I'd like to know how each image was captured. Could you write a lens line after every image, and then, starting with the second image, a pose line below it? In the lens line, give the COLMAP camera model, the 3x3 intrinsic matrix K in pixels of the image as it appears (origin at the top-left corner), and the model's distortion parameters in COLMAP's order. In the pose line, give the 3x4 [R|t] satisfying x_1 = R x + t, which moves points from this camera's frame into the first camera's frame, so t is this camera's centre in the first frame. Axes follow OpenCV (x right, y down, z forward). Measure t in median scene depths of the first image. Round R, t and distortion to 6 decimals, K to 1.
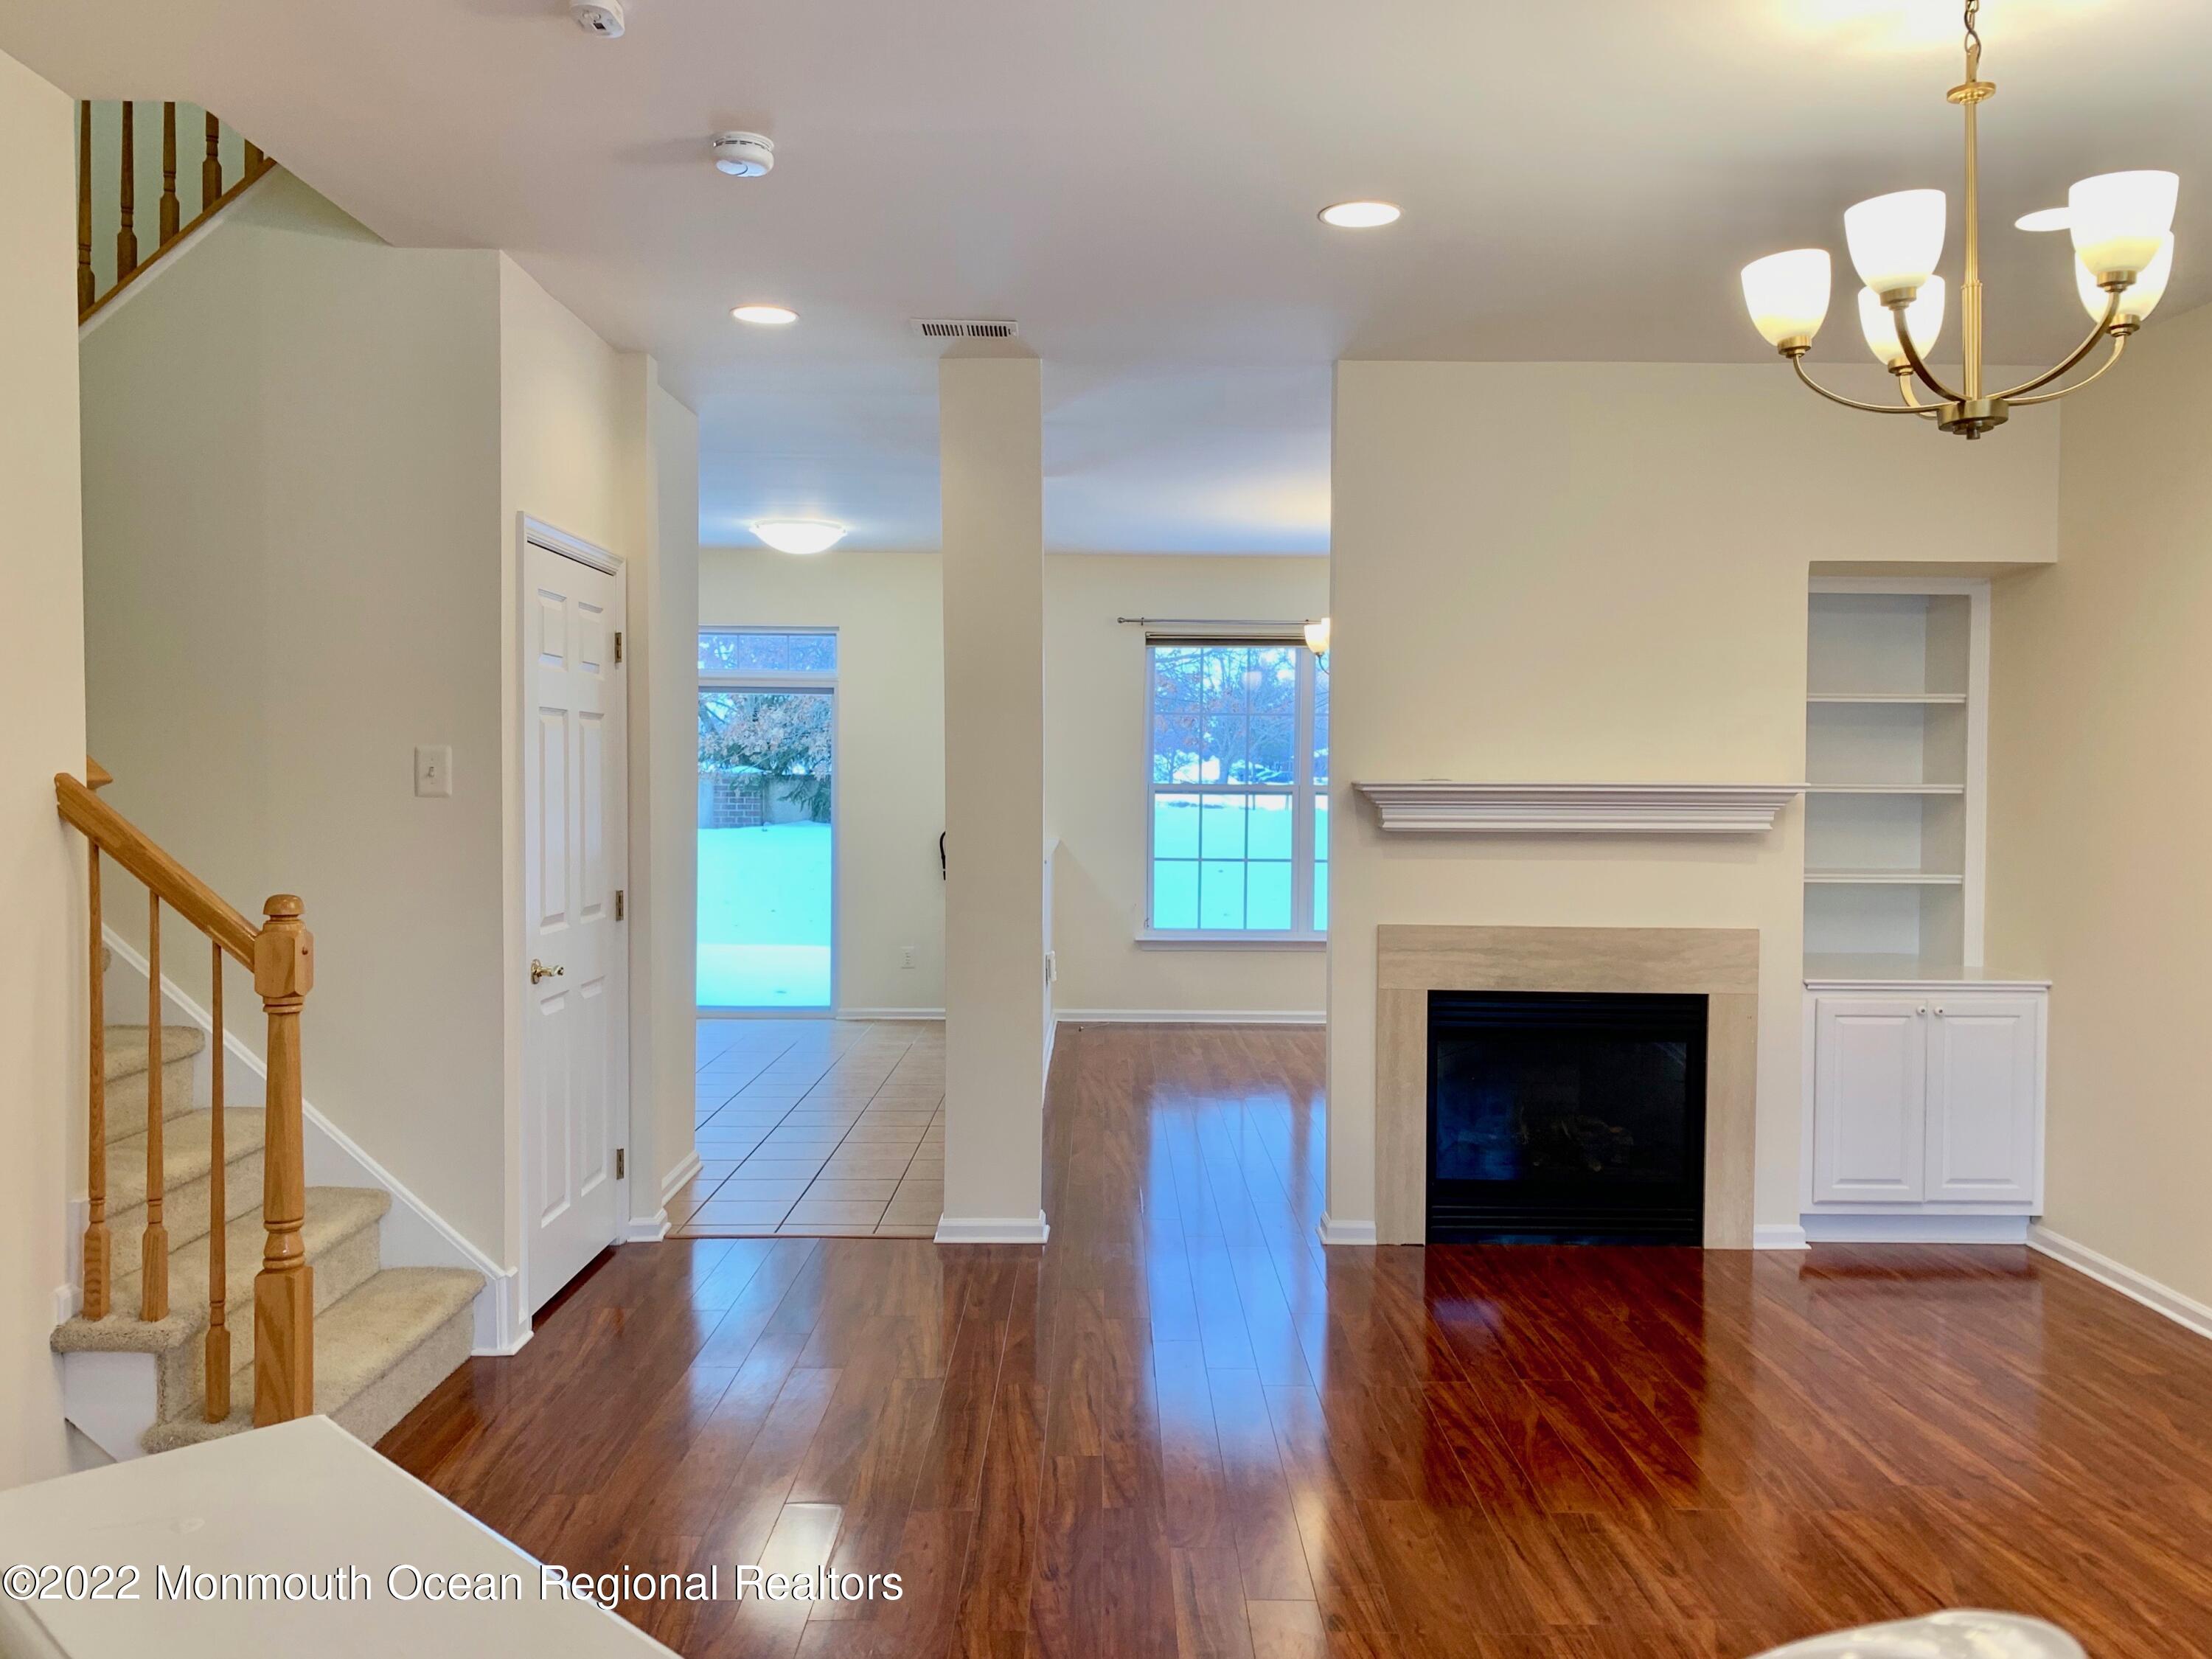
lens RADIAL K [[1764.0, 0, 1105.7], [0, 1764.0, 831.3], [0, 0, 1]] dist [0.071991, -0.100012]
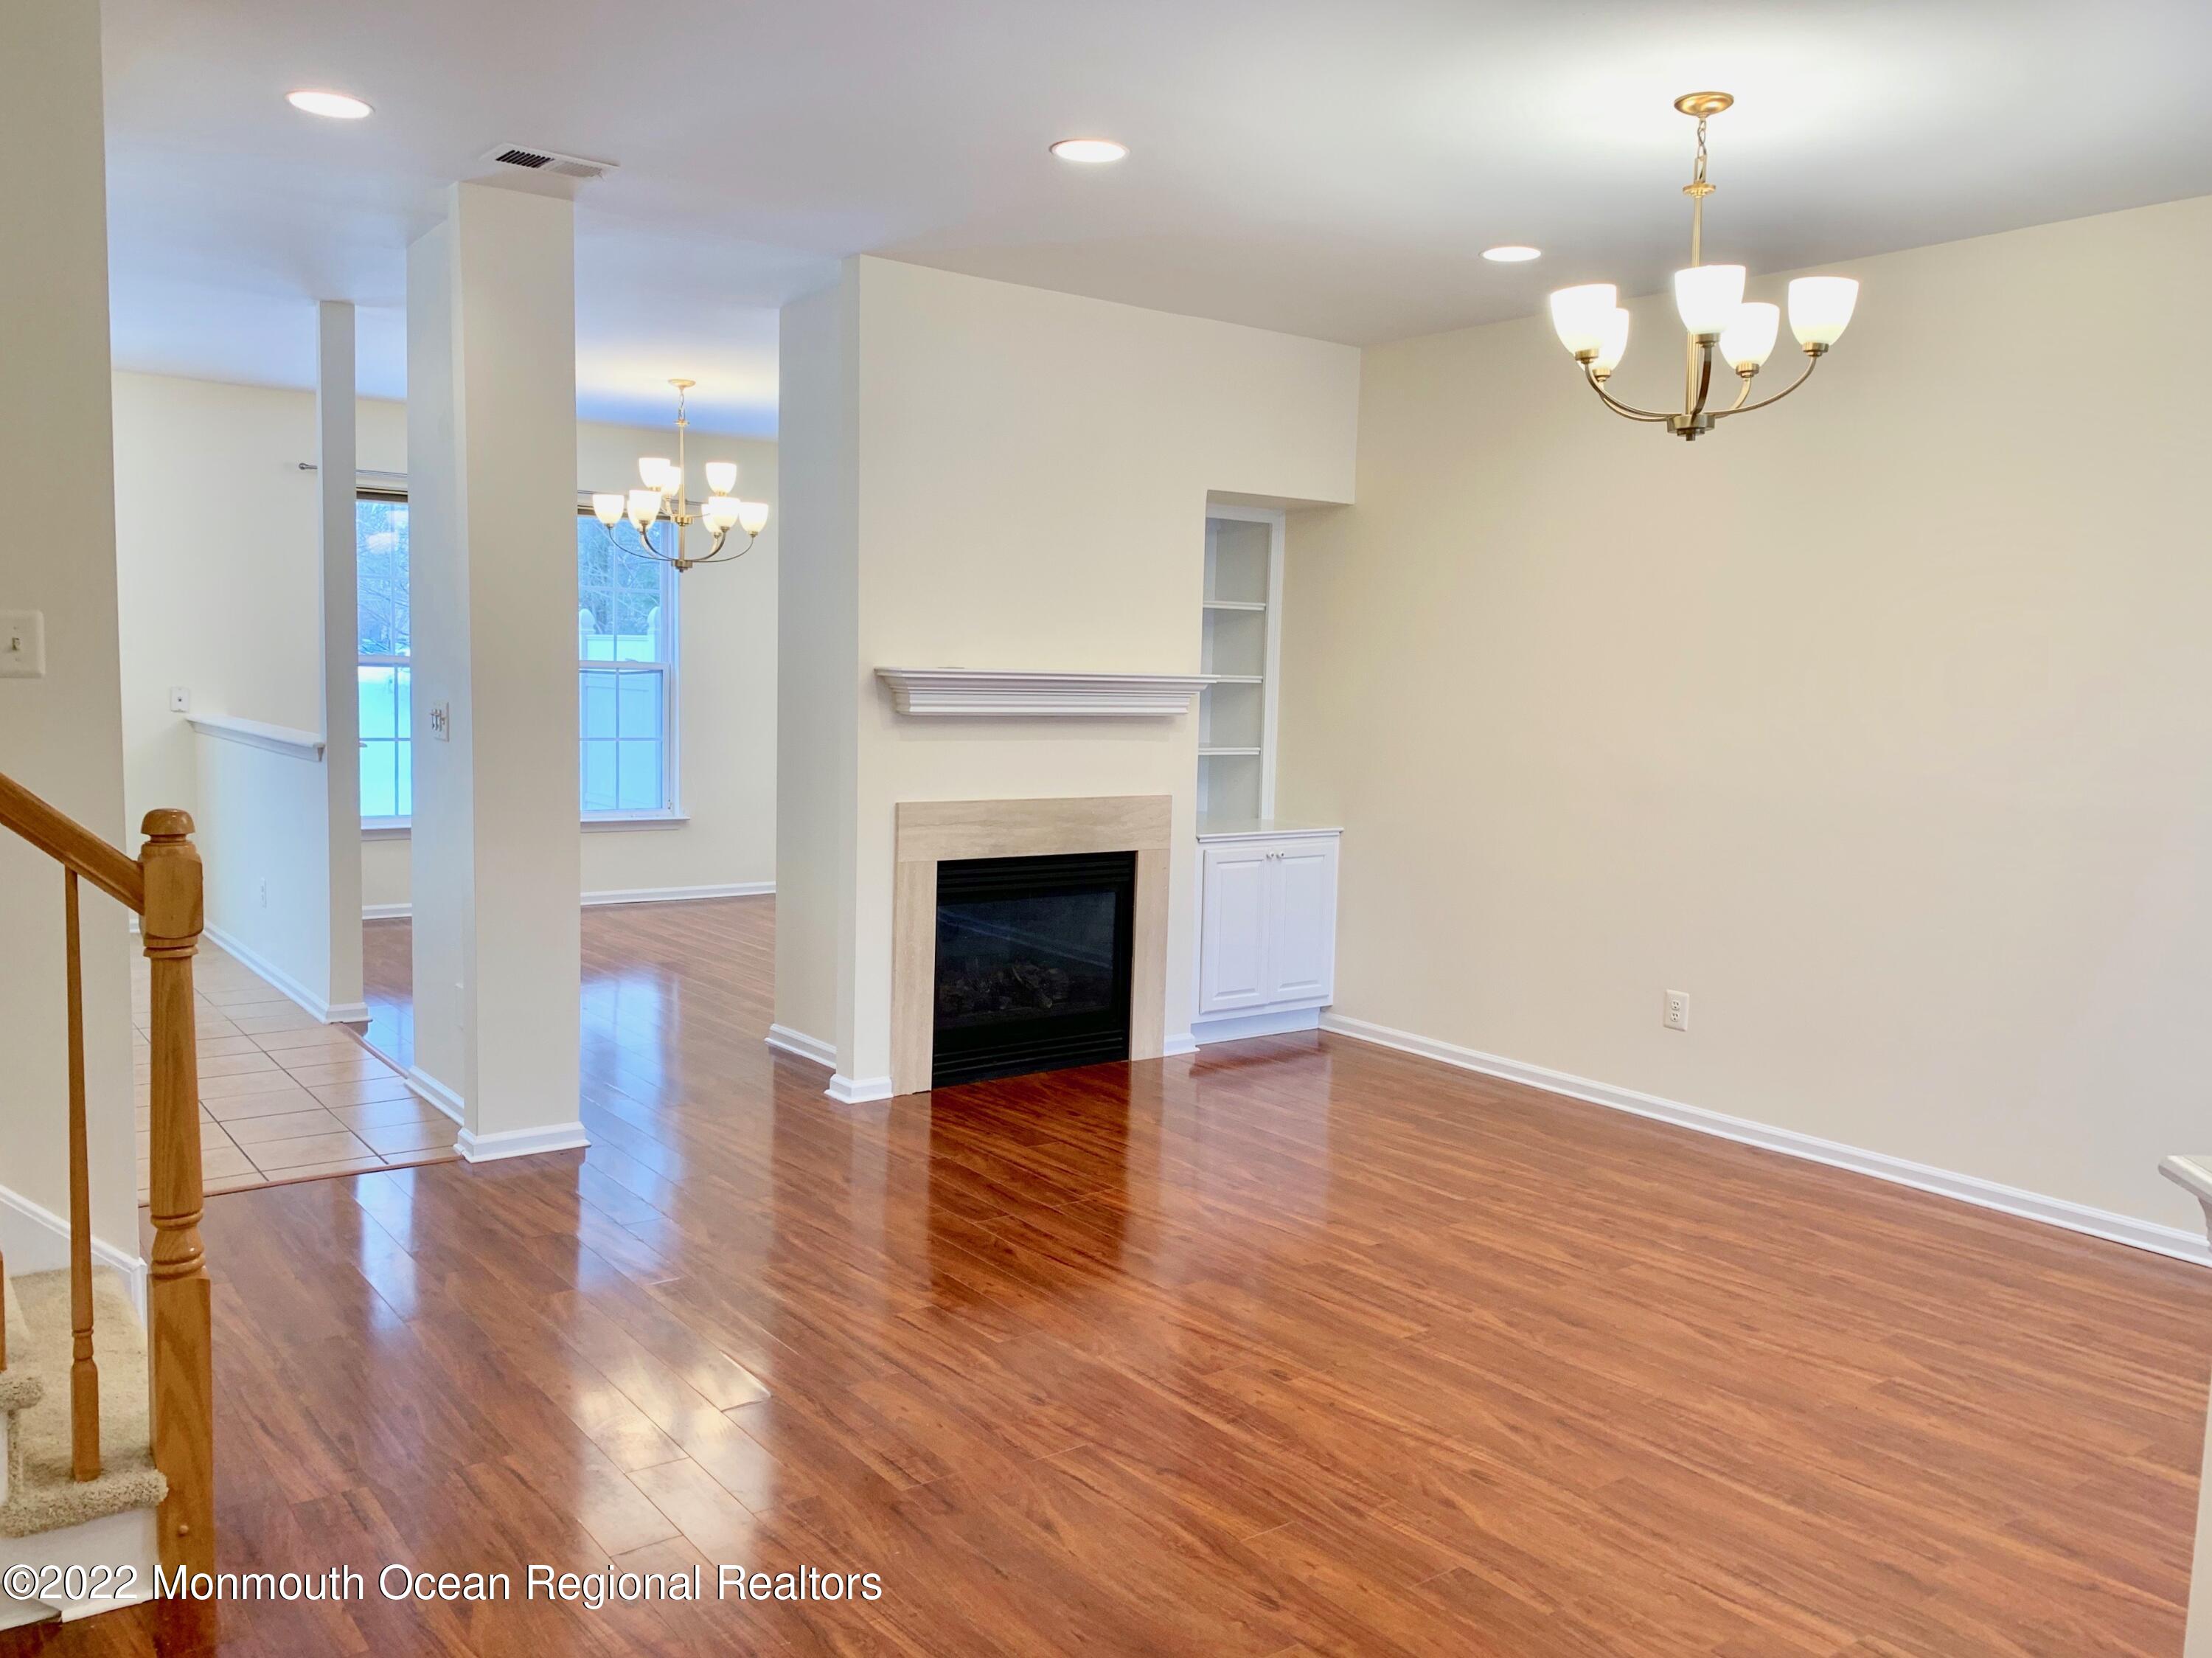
lens RADIAL K [[1736.4, 0, 1105.1], [0, 1736.4, 824.4], [0, 0, 1]] dist [0.035662, -0.003962]
pose [[0.802160, -0.041391, 0.595673, -0.372829], [-0.000048, 0.997590, 0.069384, -0.006981], [-0.597109, -0.055685, 0.800225, 0.081108]]
